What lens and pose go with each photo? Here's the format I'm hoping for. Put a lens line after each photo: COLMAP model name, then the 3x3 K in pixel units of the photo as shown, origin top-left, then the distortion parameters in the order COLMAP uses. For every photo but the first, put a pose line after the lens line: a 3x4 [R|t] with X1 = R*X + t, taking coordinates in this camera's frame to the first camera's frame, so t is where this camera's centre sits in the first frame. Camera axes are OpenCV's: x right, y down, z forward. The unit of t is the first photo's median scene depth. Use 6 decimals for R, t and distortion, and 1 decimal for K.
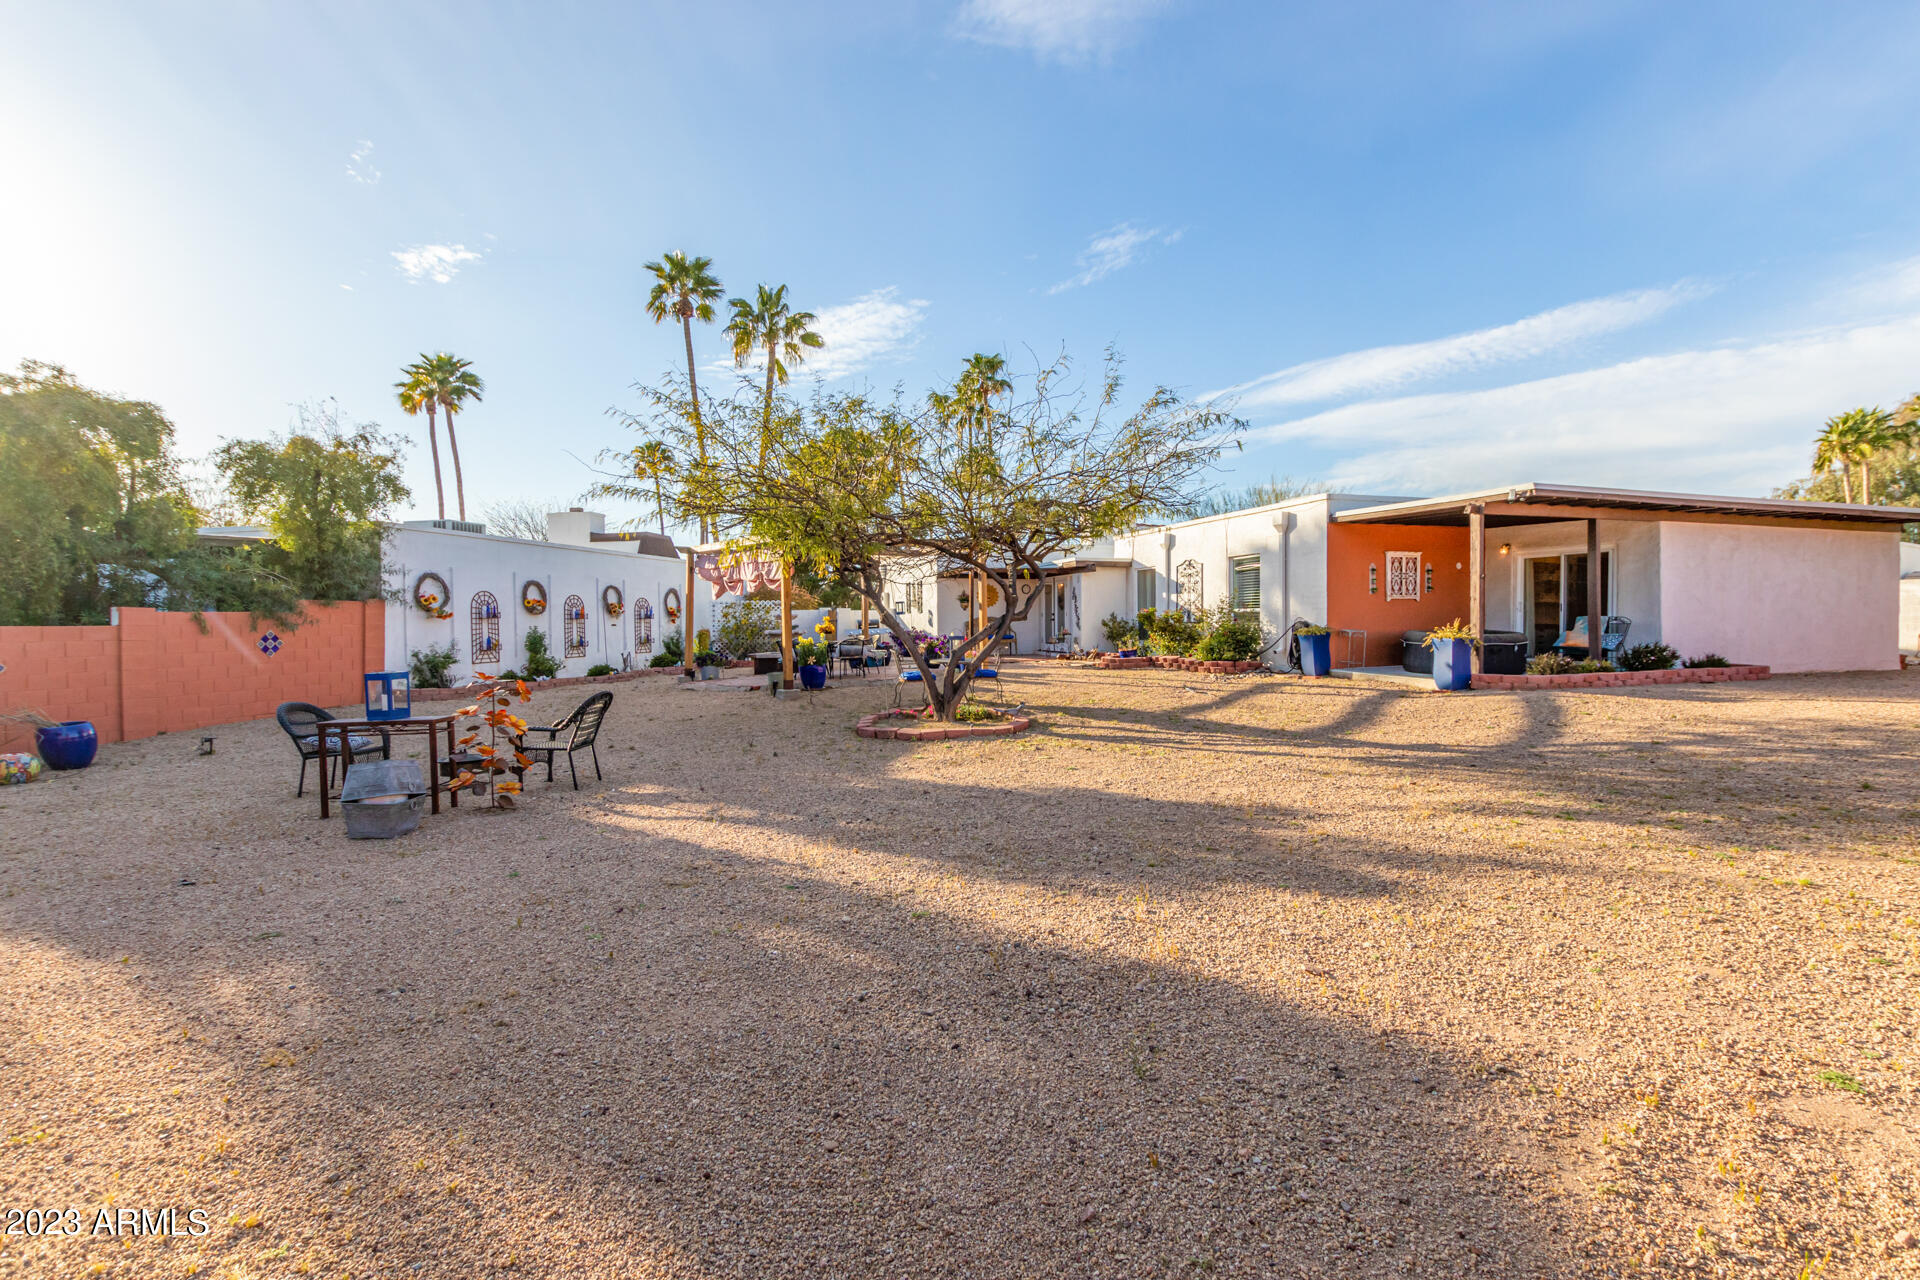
lens RADIAL K [[885.4, 0, 962.4], [0, 885.4, 633.5], [0, 0, 1]] dist [0.002291, -0.000775]
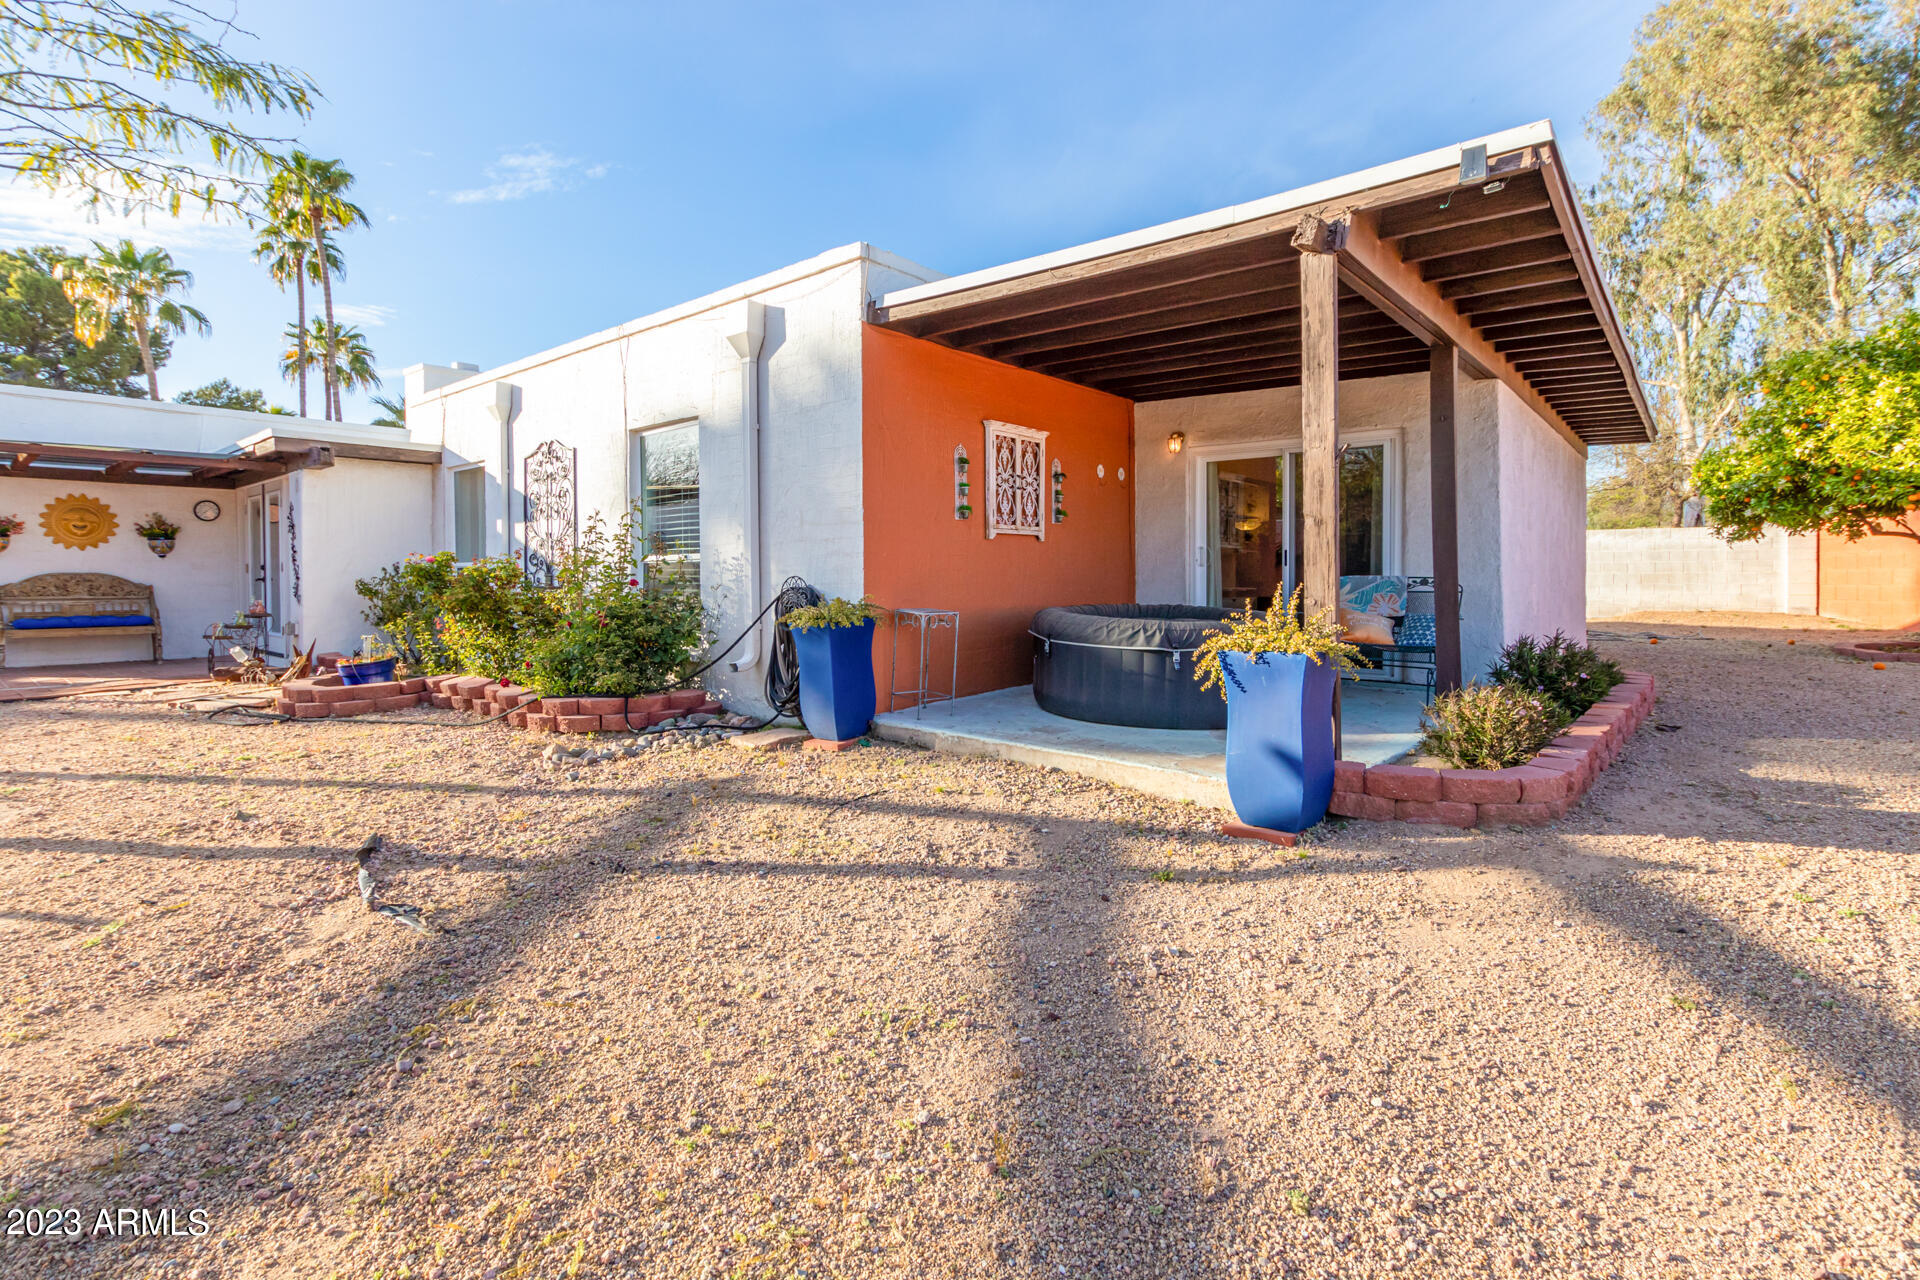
lens RADIAL K [[885.4, 0, 950.3], [0, 885.4, 584.1], [0, 0, 1]] dist [0.002291, -0.000775]
pose [[0.856911, -0.006078, 0.515429, 0.238568], [0.009329, 0.999950, -0.003718, -0.012768], [-0.515381, 0.007995, 0.856924, 0.630548]]
